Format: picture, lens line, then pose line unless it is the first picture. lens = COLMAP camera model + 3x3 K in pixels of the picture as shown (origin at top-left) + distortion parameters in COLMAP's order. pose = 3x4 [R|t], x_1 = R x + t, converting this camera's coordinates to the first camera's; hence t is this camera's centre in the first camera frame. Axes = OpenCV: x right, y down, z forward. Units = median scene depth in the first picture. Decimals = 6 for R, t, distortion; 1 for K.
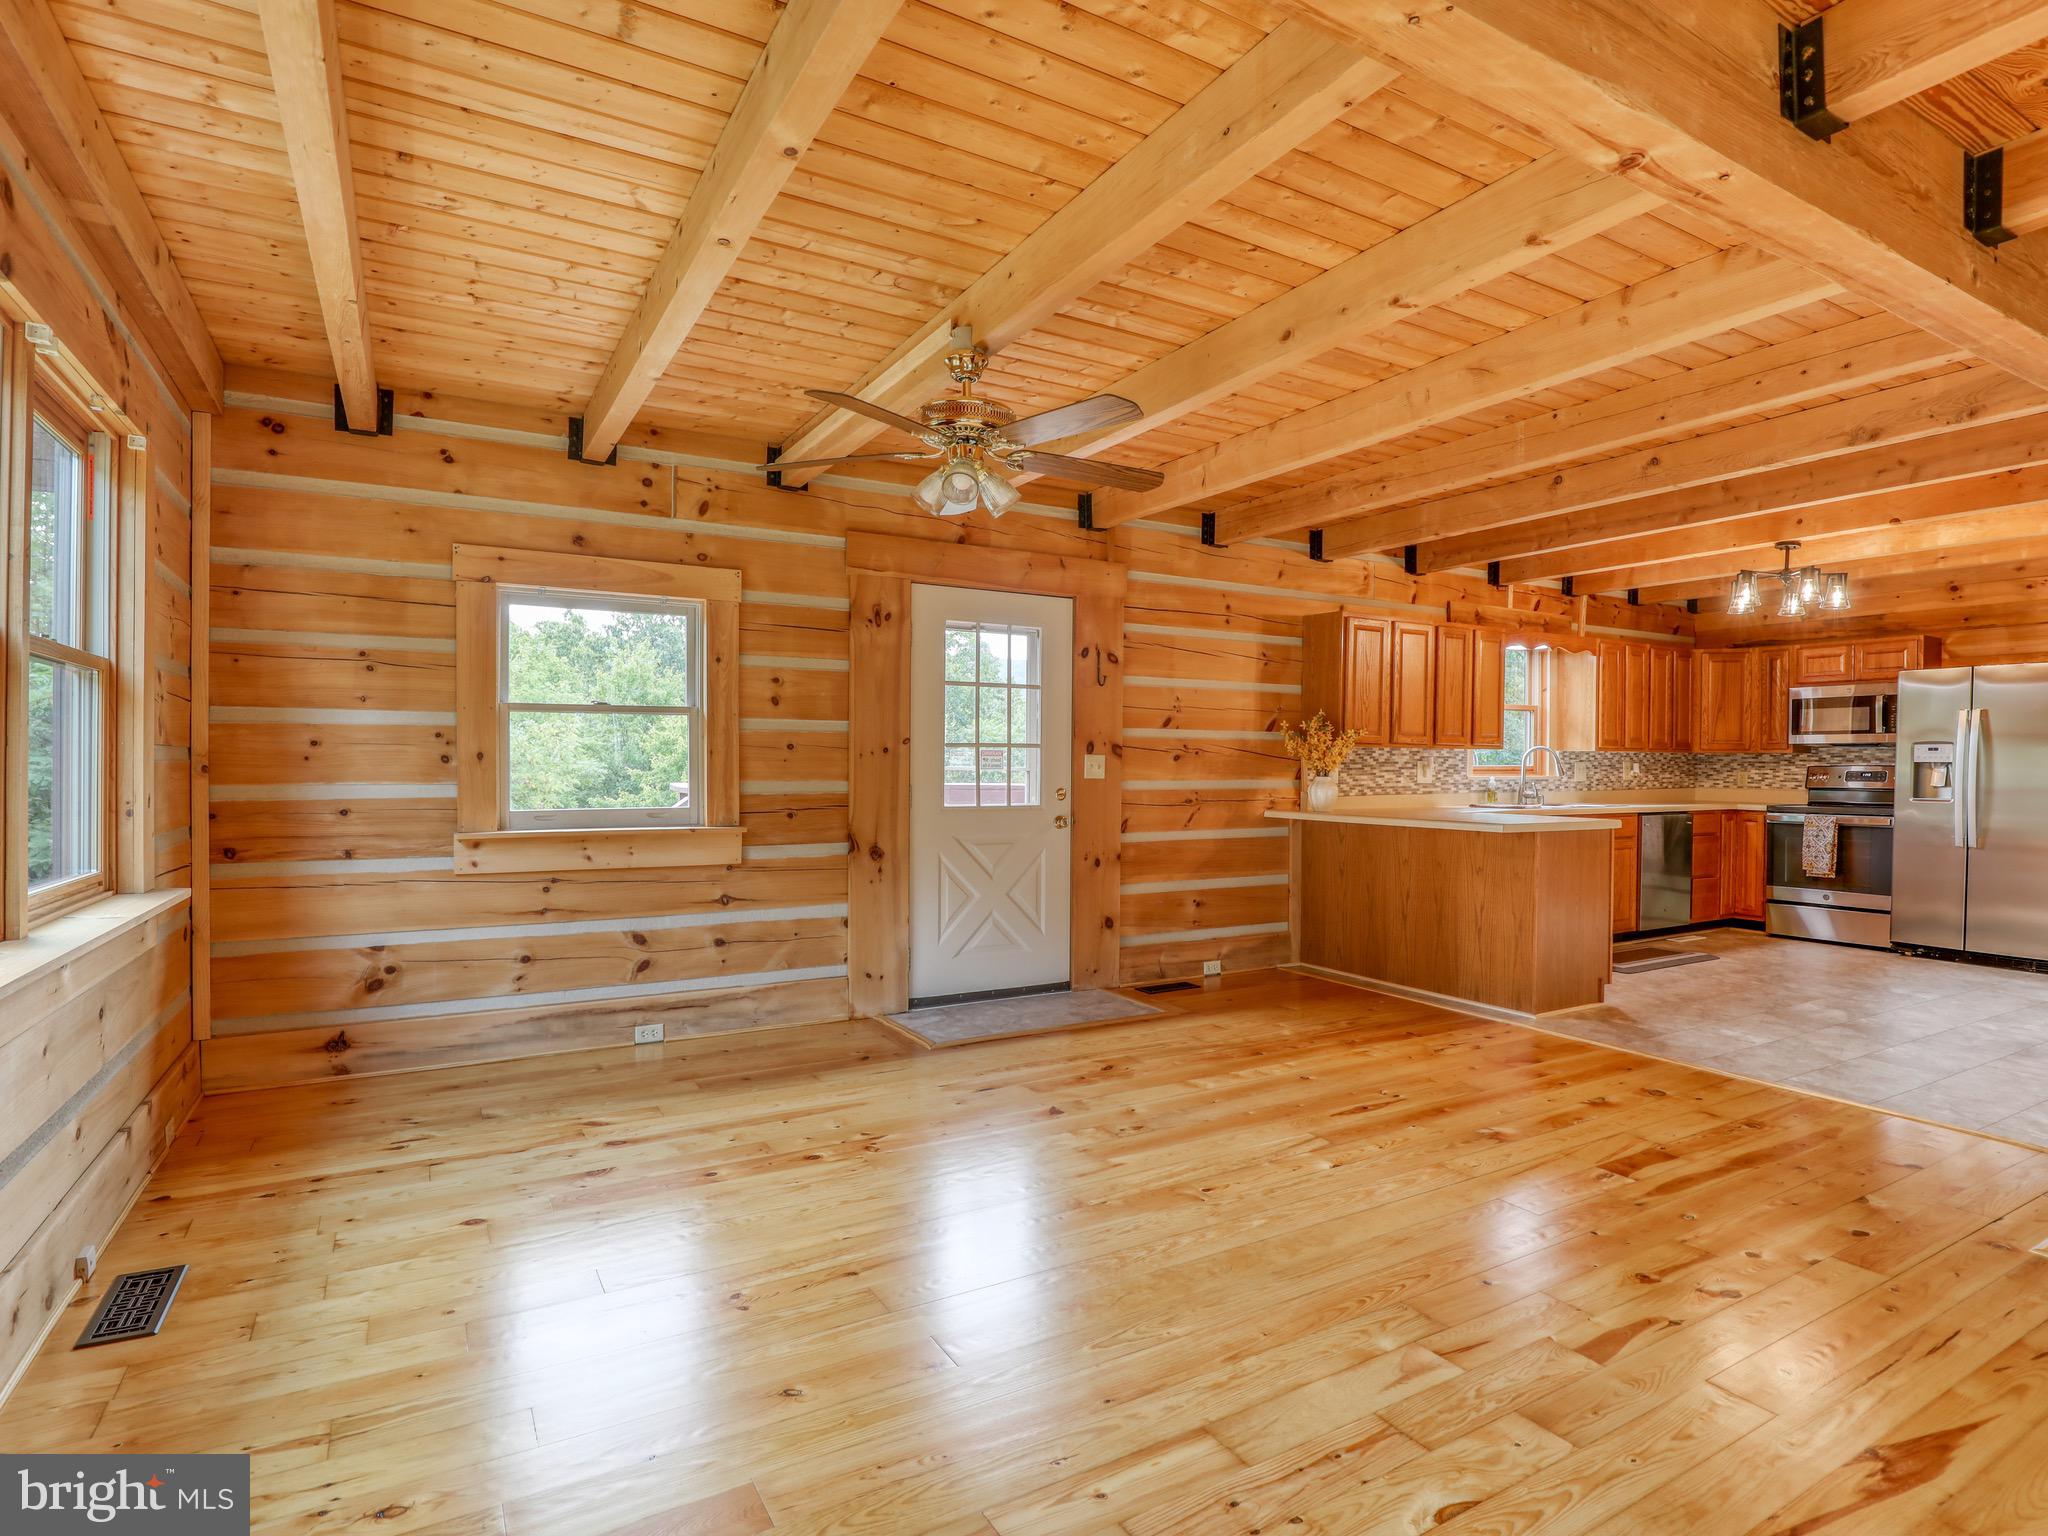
lens RADIAL K [[1073.6, 0, 1021.3], [0, 1073.6, 774.6], [0, 0, 1]] dist [-0.031214, 0.003863]
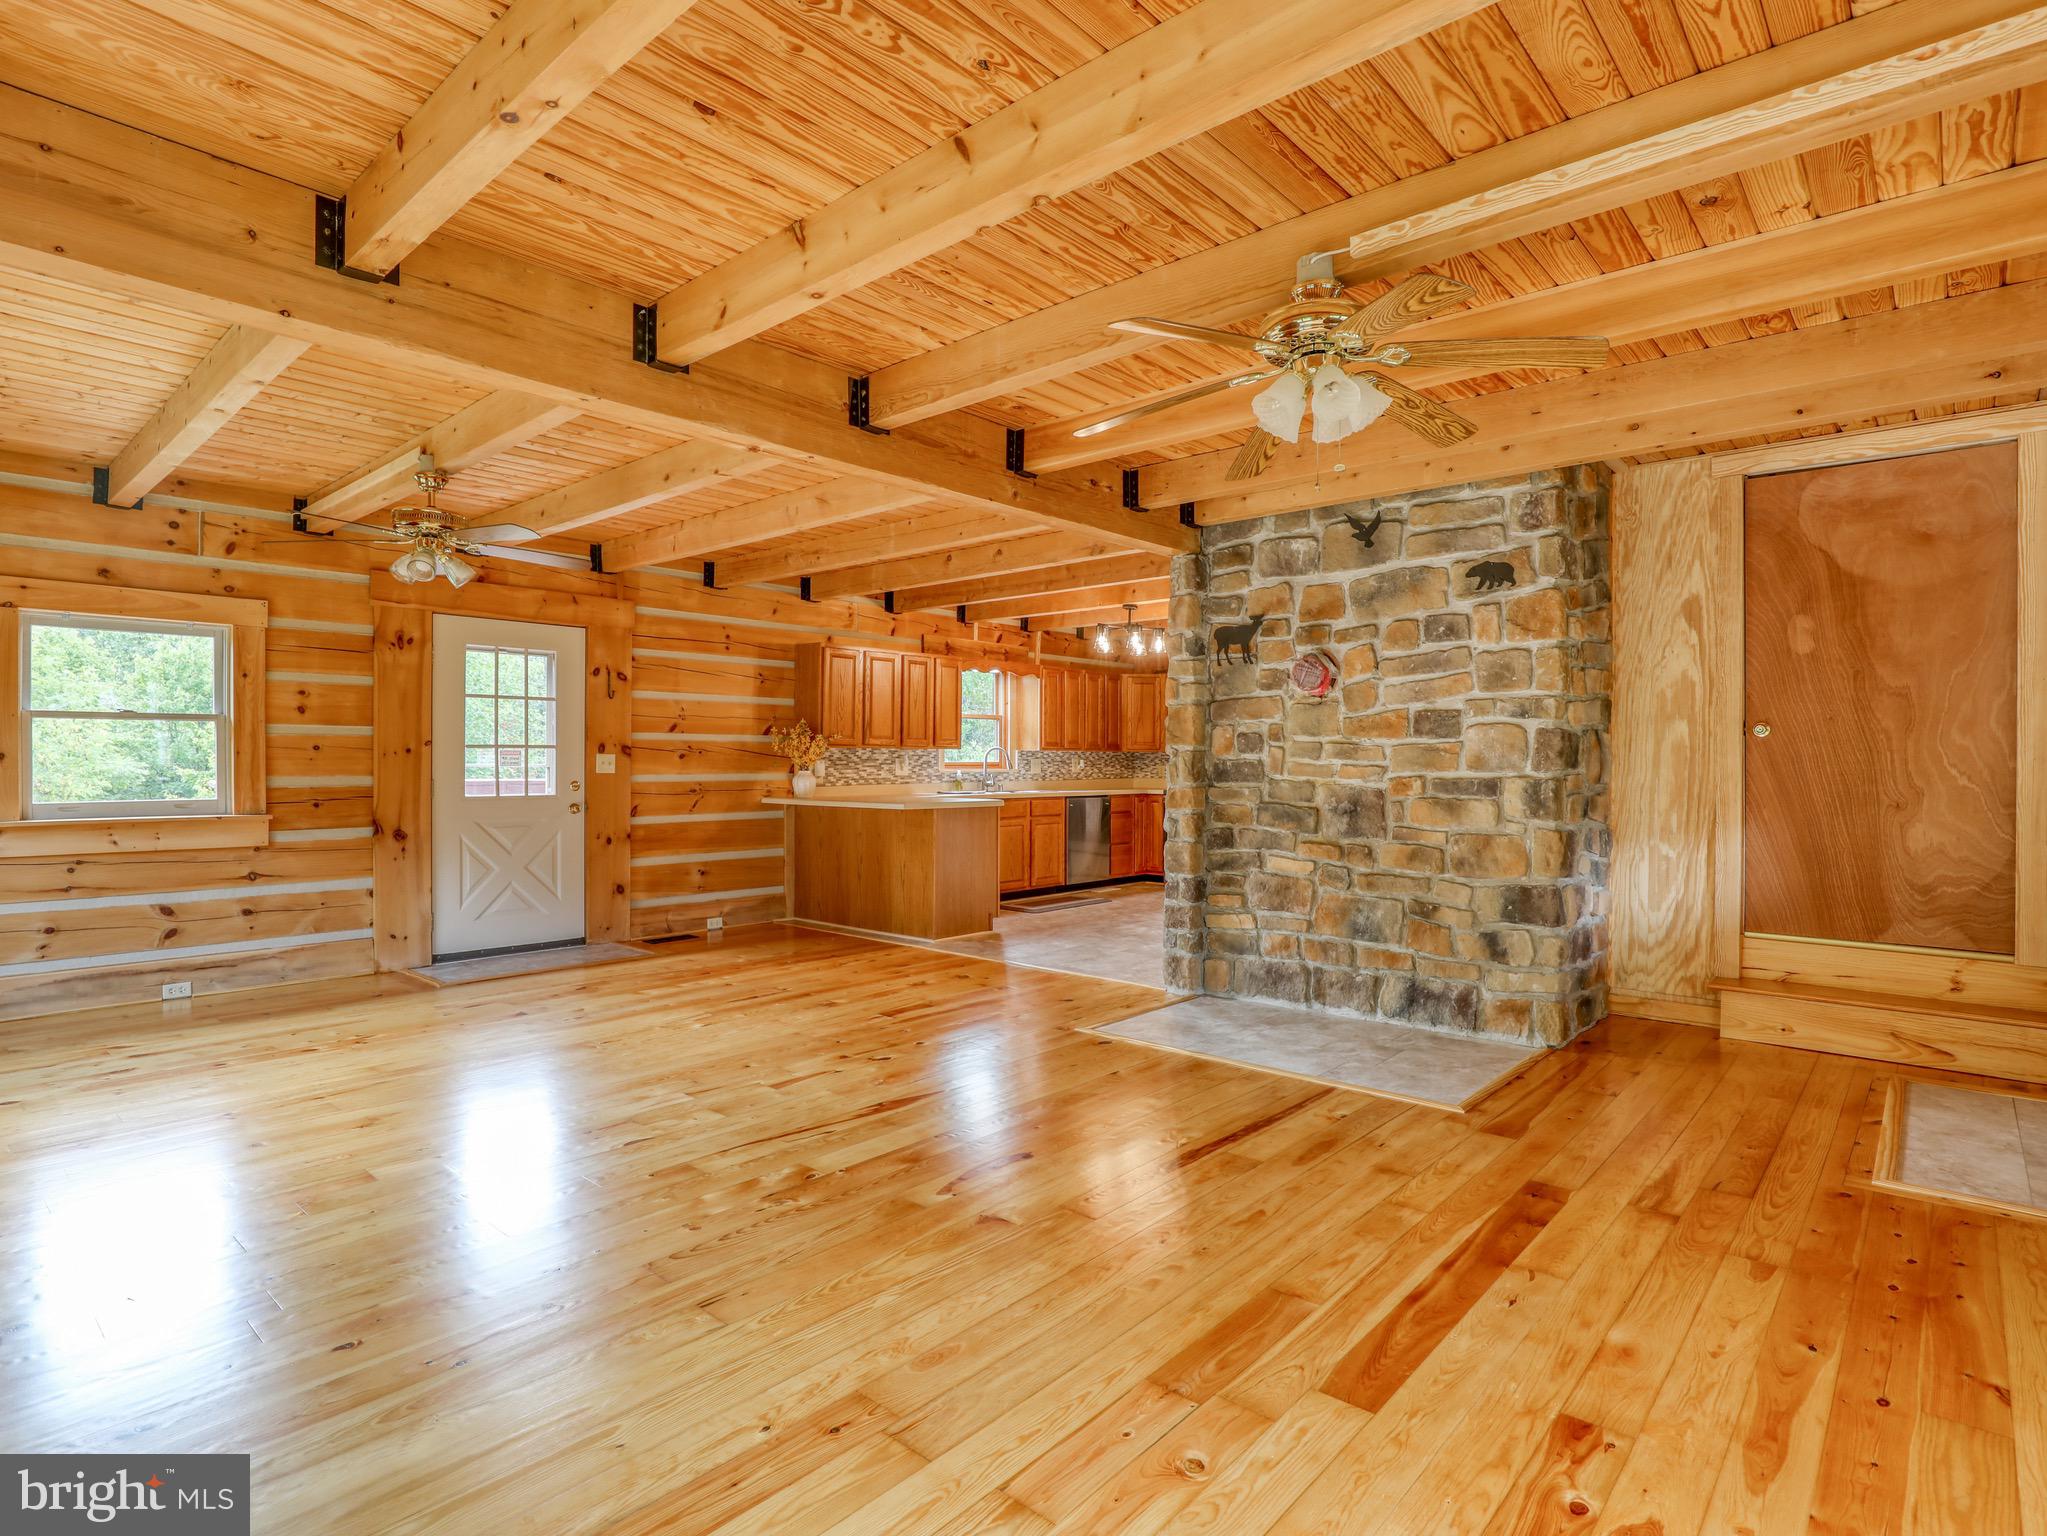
lens RADIAL K [[1073.1, 0, 1052.0], [0, 1073.1, 764.3], [0, 0, 1]] dist [-0.031214, 0.003863]
pose [[0.943243, -0.004098, 0.332079, 0.171072], [0.006413, 0.999962, -0.005874, 0.004666], [-0.332043, 0.007670, 0.943233, -0.399061]]
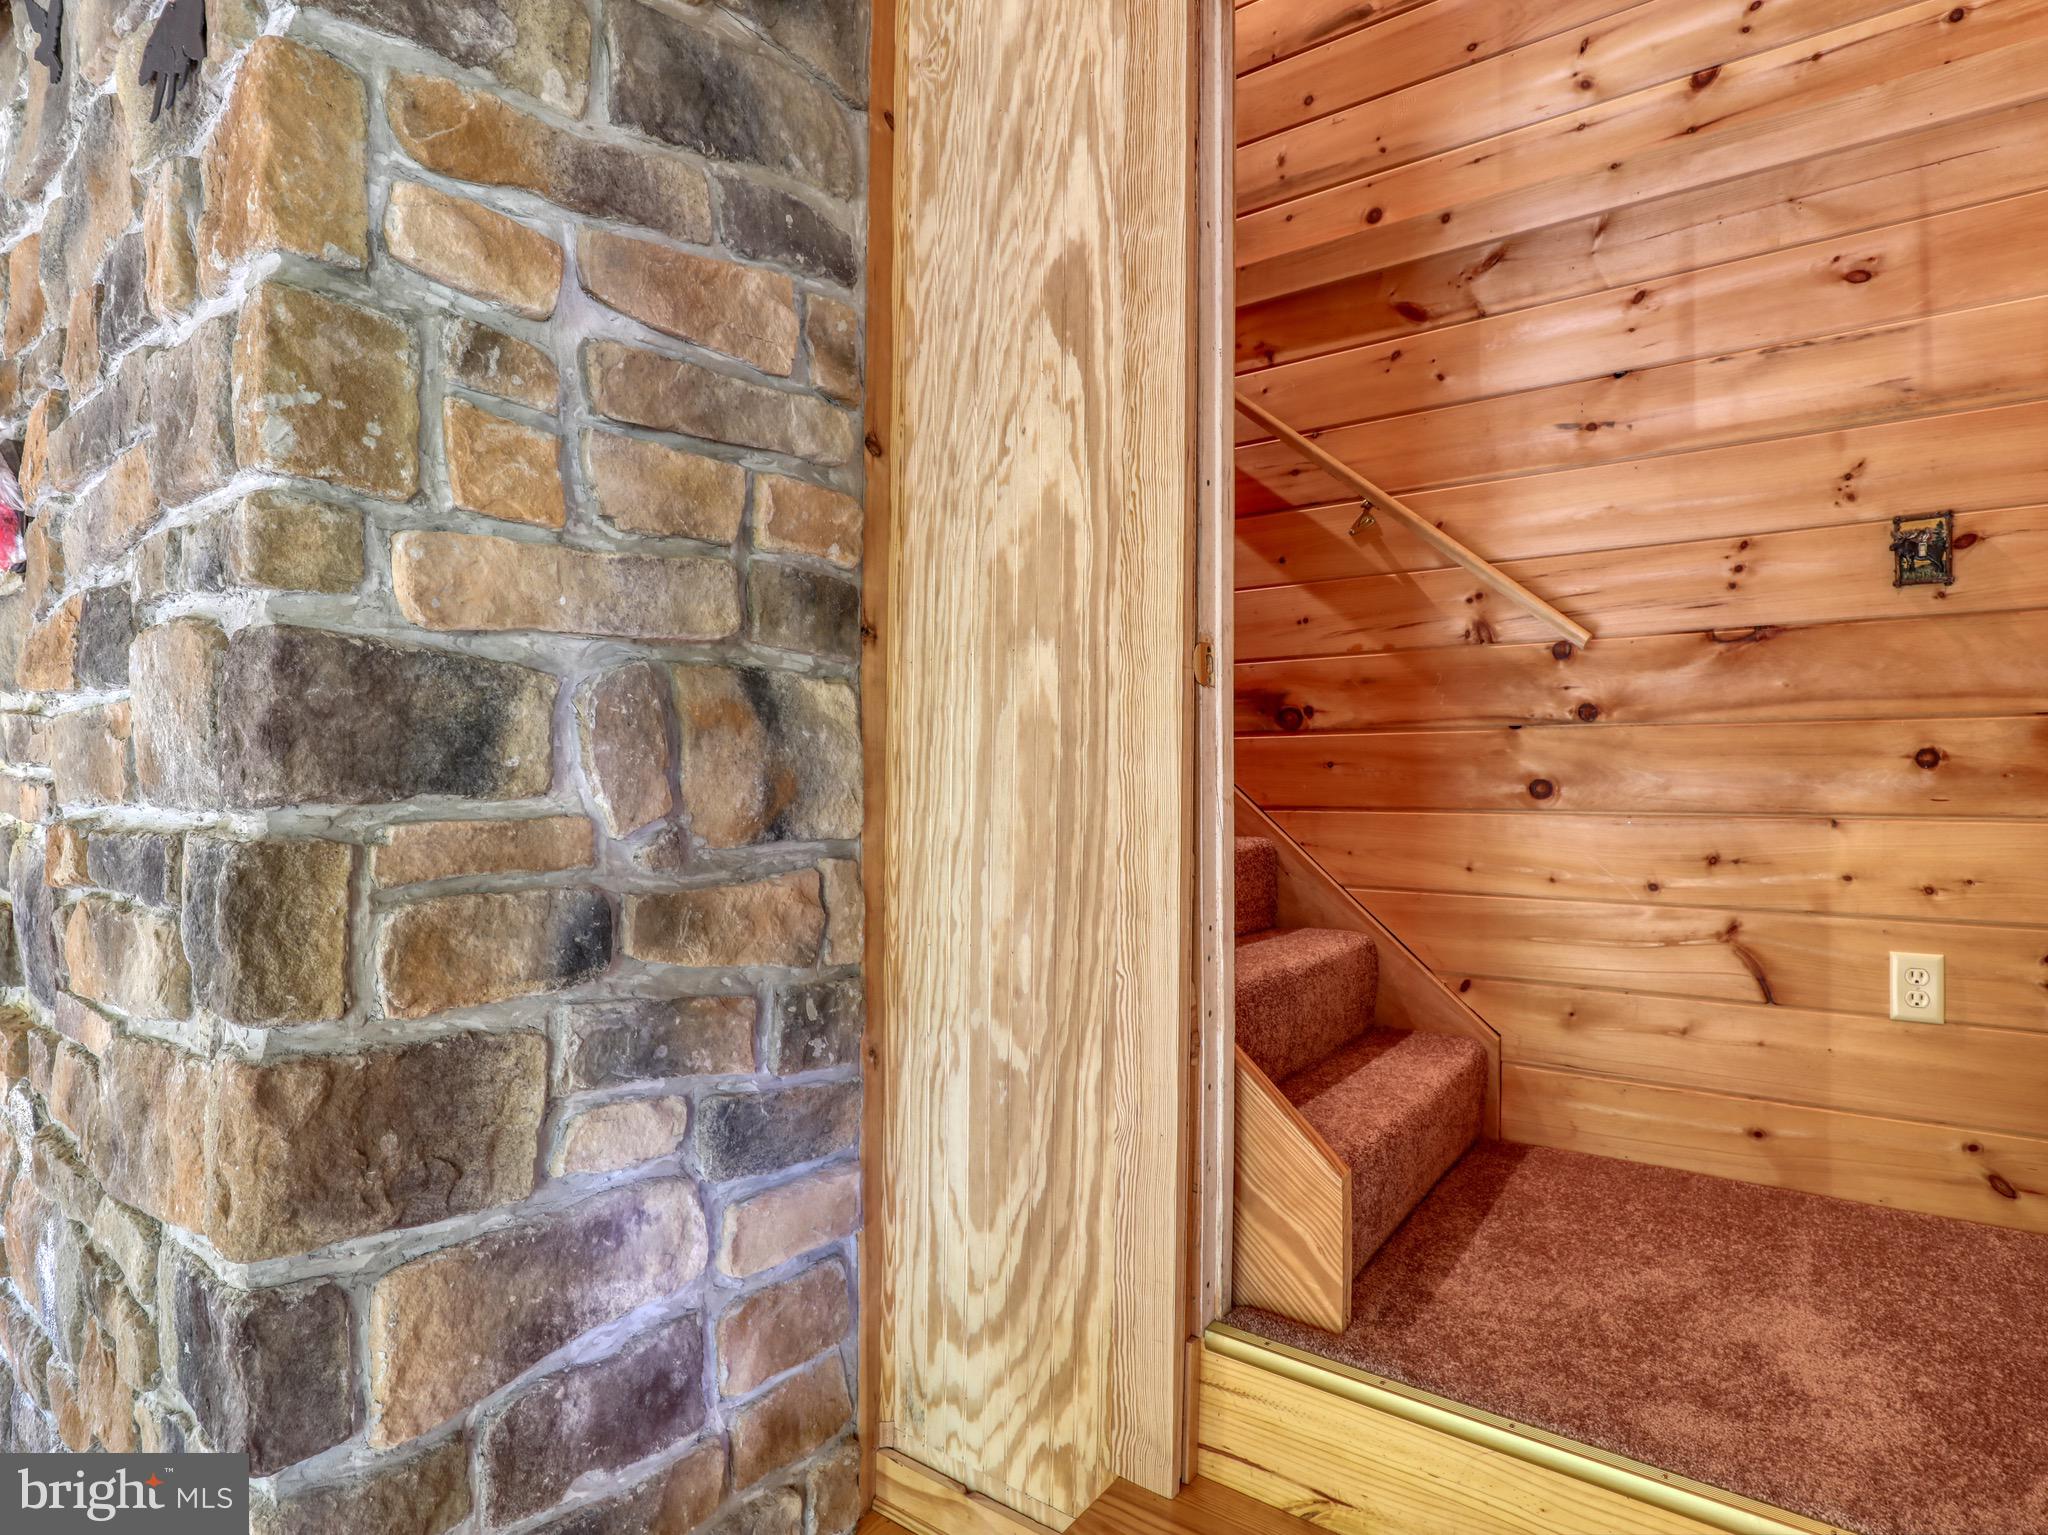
lens RADIAL K [[1073.6, 0, 1024.7], [0, 1073.6, 767.2], [0, 0, 1]] dist [-0.031214, 0.003863]
pose [[0.915528, 0.002436, 0.402247, 0.836556], [0.003053, 0.999911, -0.013003, 0.003097], [-0.402243, 0.013133, 0.915439, 0.000161]]
